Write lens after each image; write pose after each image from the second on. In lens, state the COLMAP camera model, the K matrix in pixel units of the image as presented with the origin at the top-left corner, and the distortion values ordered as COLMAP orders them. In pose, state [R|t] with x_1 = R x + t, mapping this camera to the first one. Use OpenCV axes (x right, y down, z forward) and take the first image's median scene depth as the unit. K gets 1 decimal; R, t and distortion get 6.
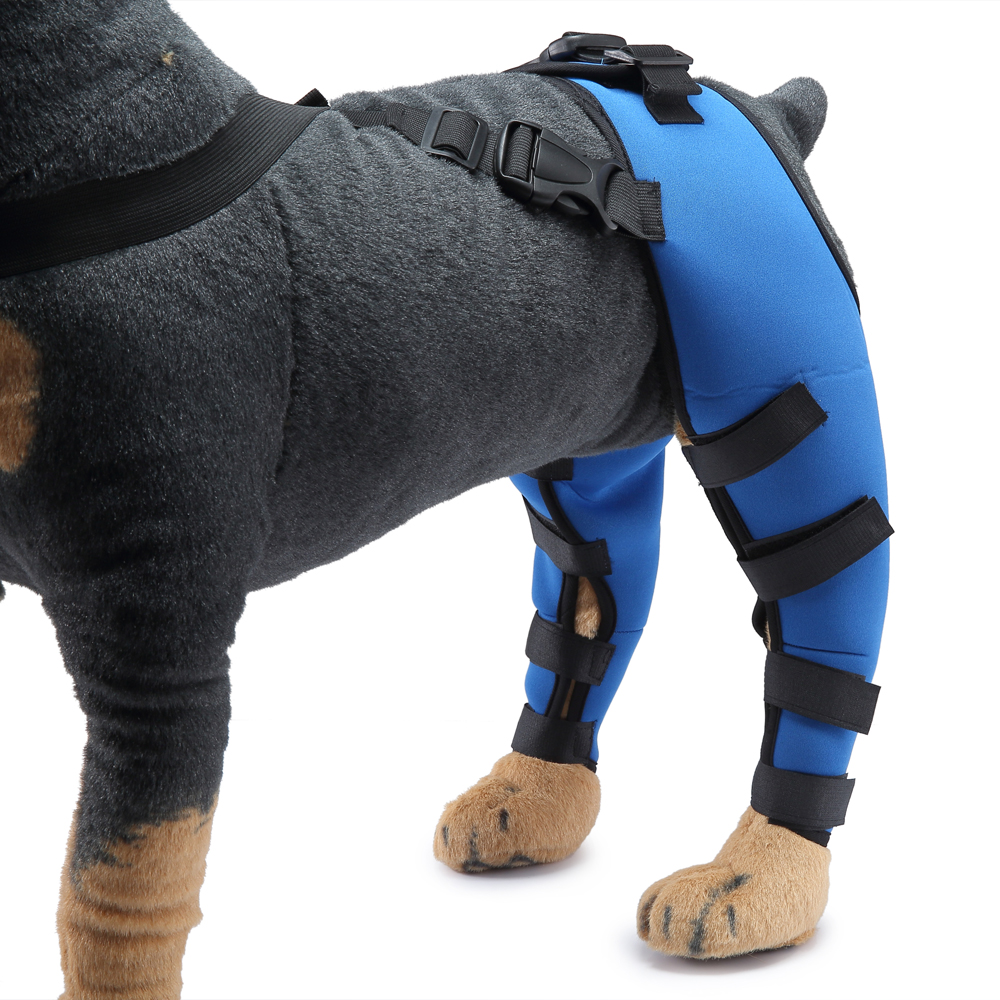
lens RADIAL K [[2277.3, 0, 503.8], [0, 2277.3, 510.5], [0, 0, 1]] dist [0.182908, 0.000000]
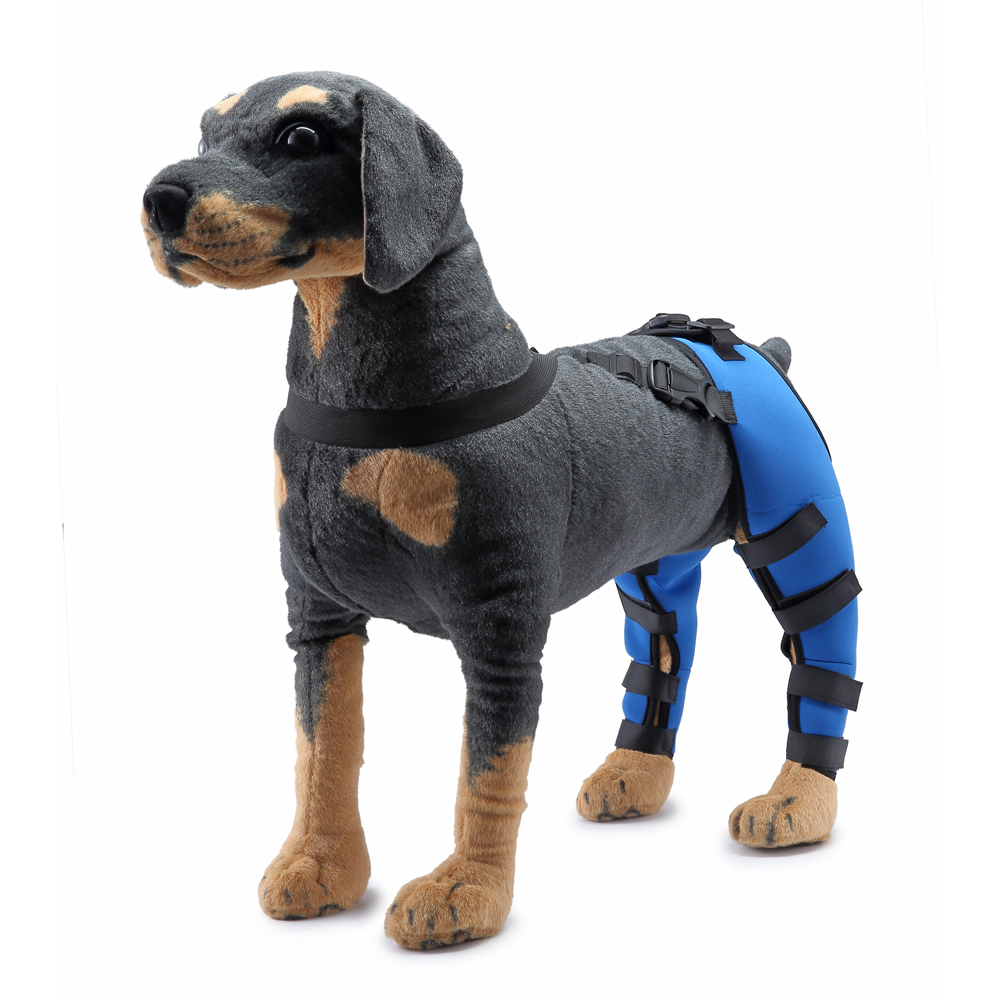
lens RADIAL K [[1921.6, 0, 455.9], [0, 1921.6, 482.1], [0, 0, 1]] dist [0.304451, 0.000000]
pose [[0.993079, -0.030212, 0.113498, -0.321031], [0.045361, 0.990028, -0.133365, 0.118757], [-0.108337, 0.137590, 0.984547, -0.456255]]
